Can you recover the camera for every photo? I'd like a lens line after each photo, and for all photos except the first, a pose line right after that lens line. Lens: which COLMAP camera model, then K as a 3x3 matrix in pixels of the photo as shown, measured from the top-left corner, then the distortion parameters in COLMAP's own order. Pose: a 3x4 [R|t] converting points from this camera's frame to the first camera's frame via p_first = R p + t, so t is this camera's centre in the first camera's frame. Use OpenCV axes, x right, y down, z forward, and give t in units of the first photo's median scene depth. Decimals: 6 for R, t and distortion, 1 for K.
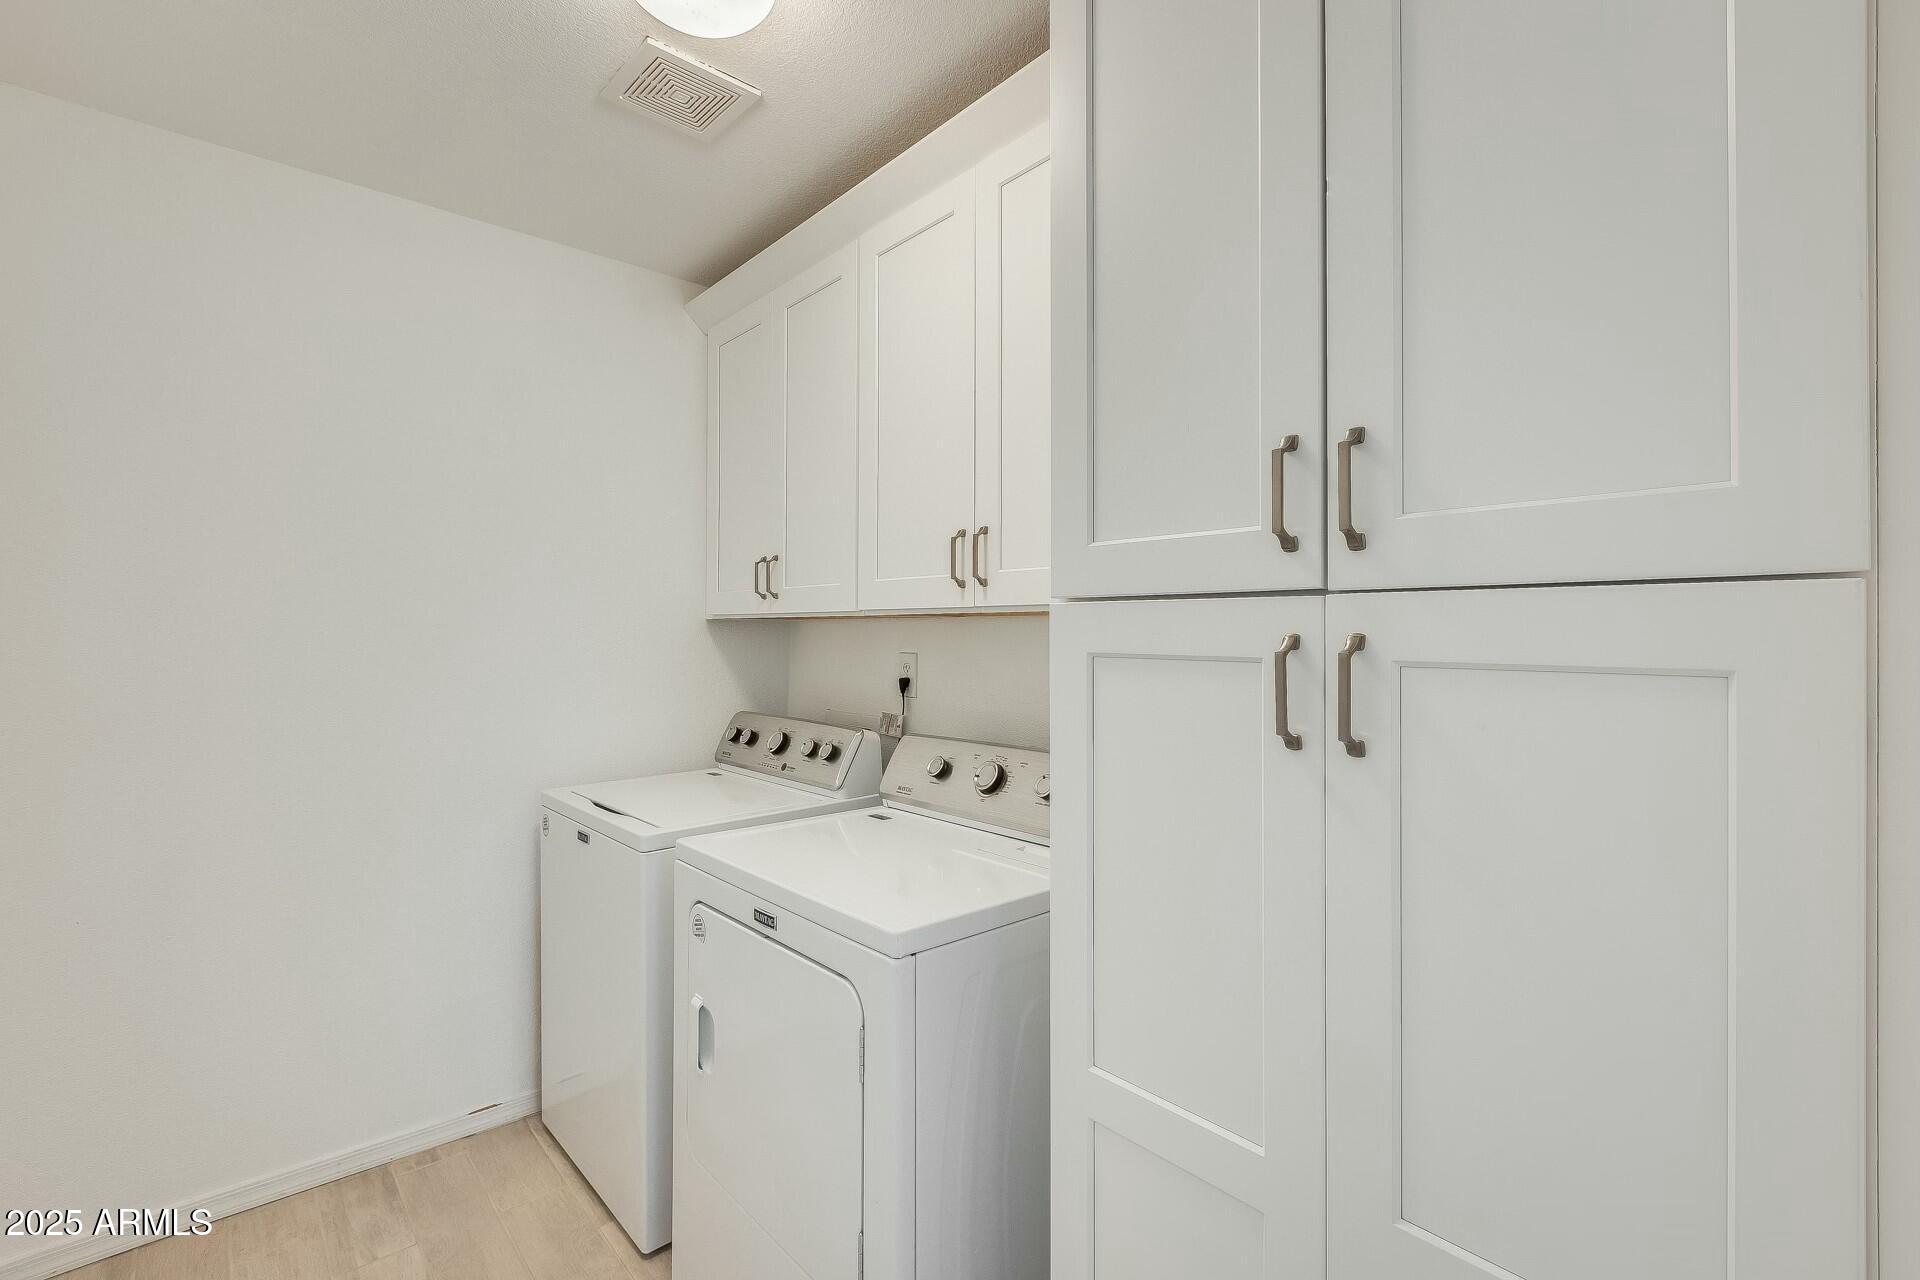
lens RADIAL K [[864.6, 0, 960.0], [0, 864.6, 640.0], [0, 0, 1]] dist [0.001262, 0.000210]
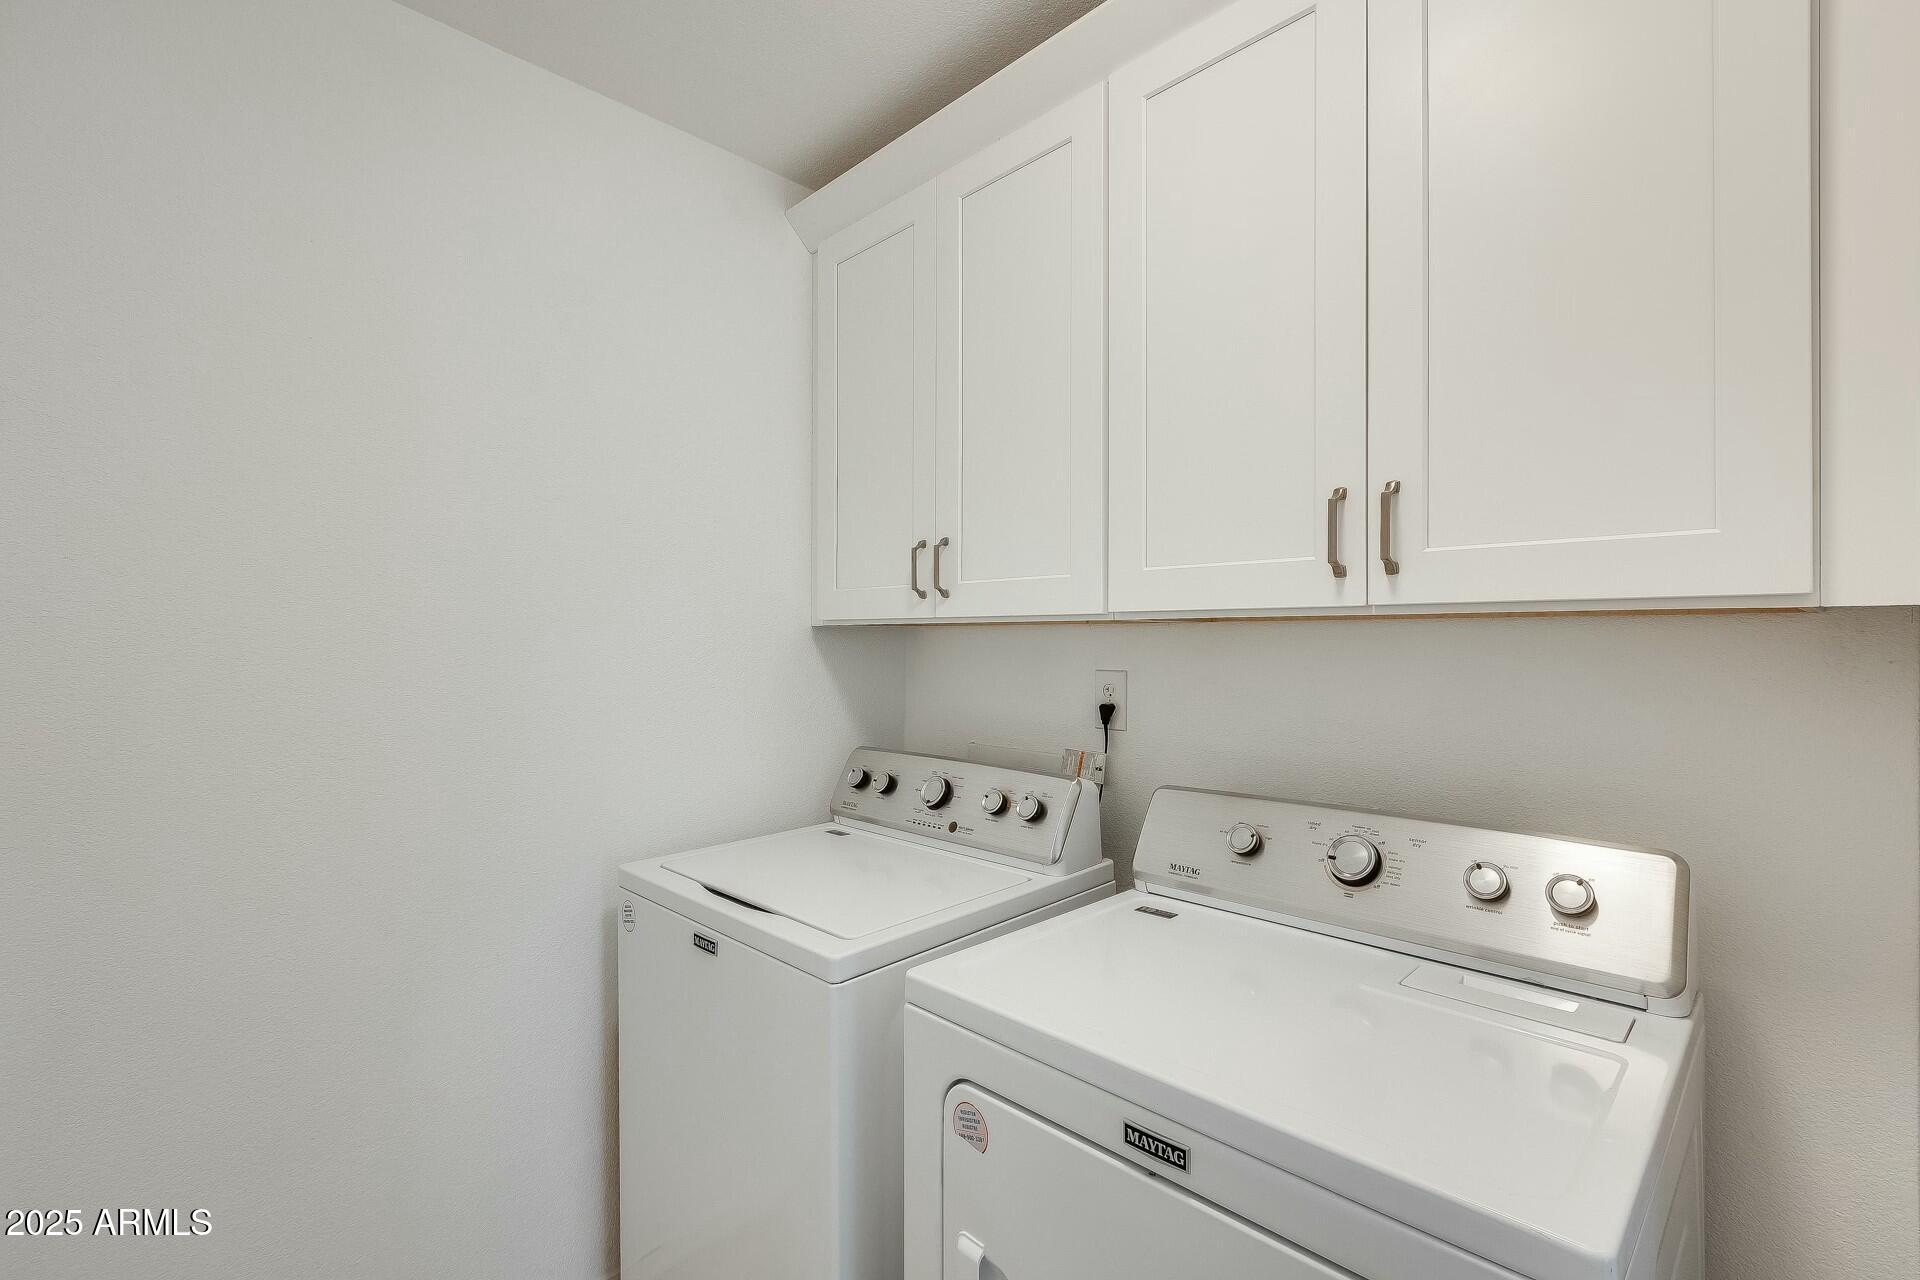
lens RADIAL K [[855.2, 0, 962.5], [0, 855.2, 655.7], [0, 0, 1]] dist [-0.003123, -0.000086]
pose [[0.998138, 0.000521, 0.060989, -0.243677], [-0.000839, 0.999986, 0.005182, -0.002658], [-0.060985, -0.005223, 0.998125, 0.280912]]
